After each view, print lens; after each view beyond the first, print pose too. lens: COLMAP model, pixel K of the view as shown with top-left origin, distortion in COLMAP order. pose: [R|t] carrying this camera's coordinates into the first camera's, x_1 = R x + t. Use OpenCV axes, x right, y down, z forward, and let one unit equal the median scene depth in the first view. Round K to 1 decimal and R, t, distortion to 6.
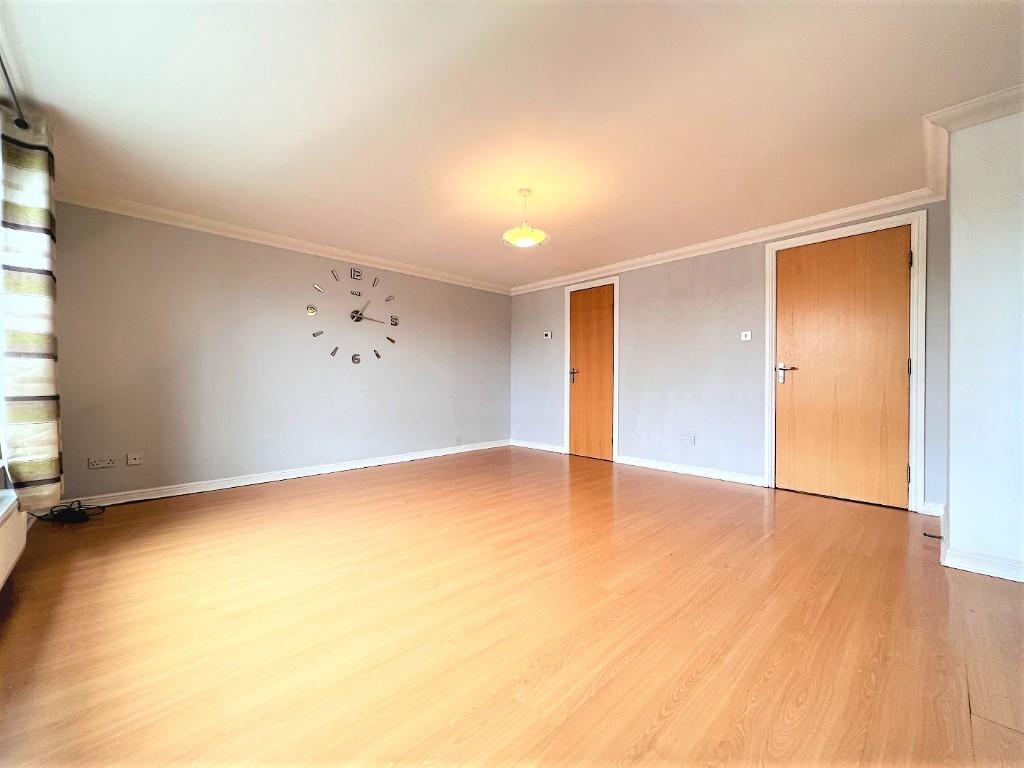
lens RADIAL K [[411.9, 0, 507.8], [0, 411.9, 385.8], [0, 0, 1]] dist [0.001333, -0.000032]
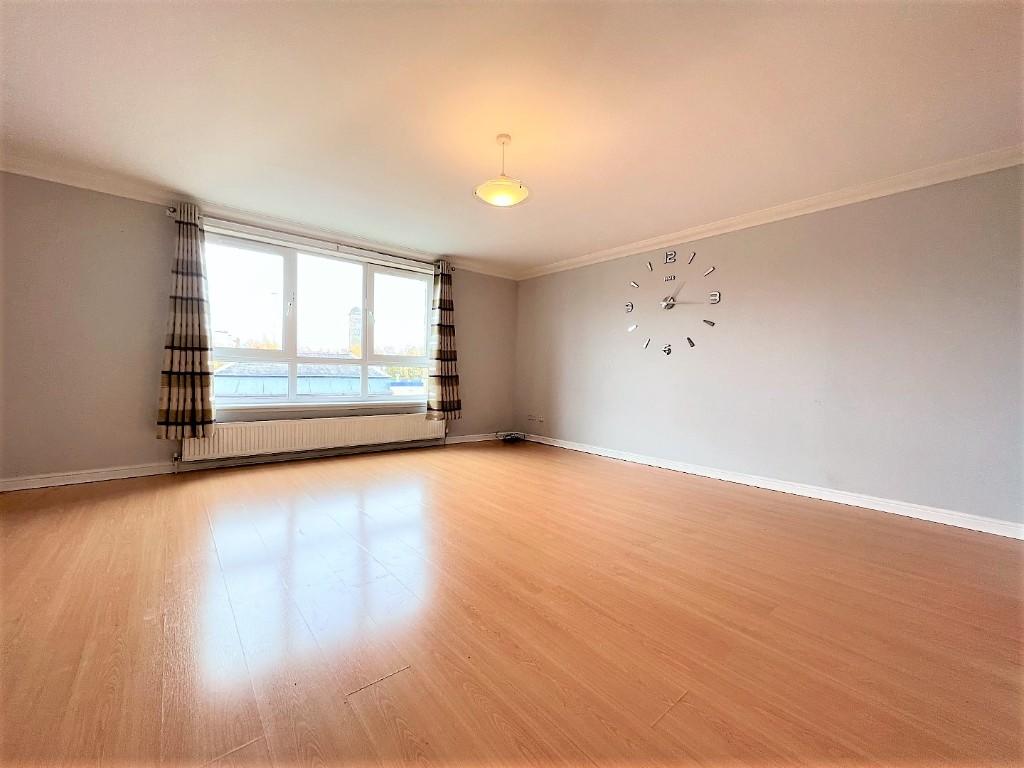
lens RADIAL K [[411.9, 0, 509.7], [0, 411.9, 382.2], [0, 0, 1]] dist [0.001333, -0.000032]
pose [[-0.051685, 0.021725, -0.998427, 0.583952], [-0.031528, 0.999230, 0.023374, -0.002438], [0.998166, 0.032687, -0.050960, 0.706544]]
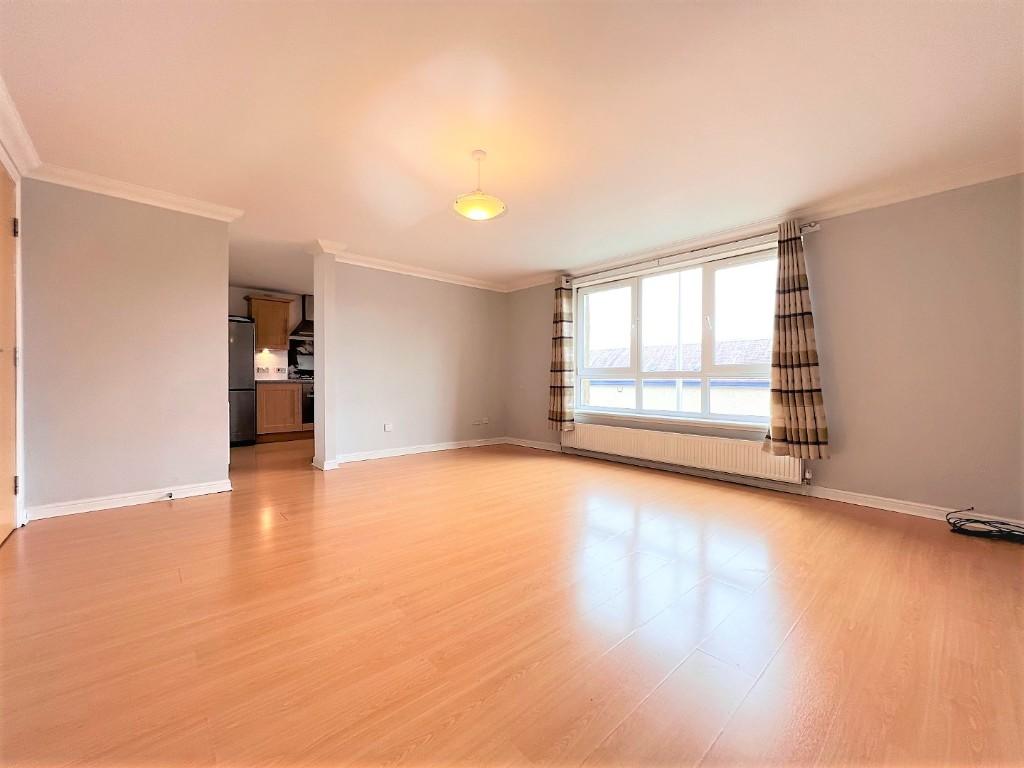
lens RADIAL K [[411.9, 0, 508.7], [0, 411.9, 380.5], [0, 0, 1]] dist [0.001333, -0.000032]
pose [[-0.999964, -0.004827, 0.006921, -0.021198], [-0.004786, 0.999972, 0.005836, -0.006917], [-0.006949, 0.005803, -0.999959, 1.226423]]
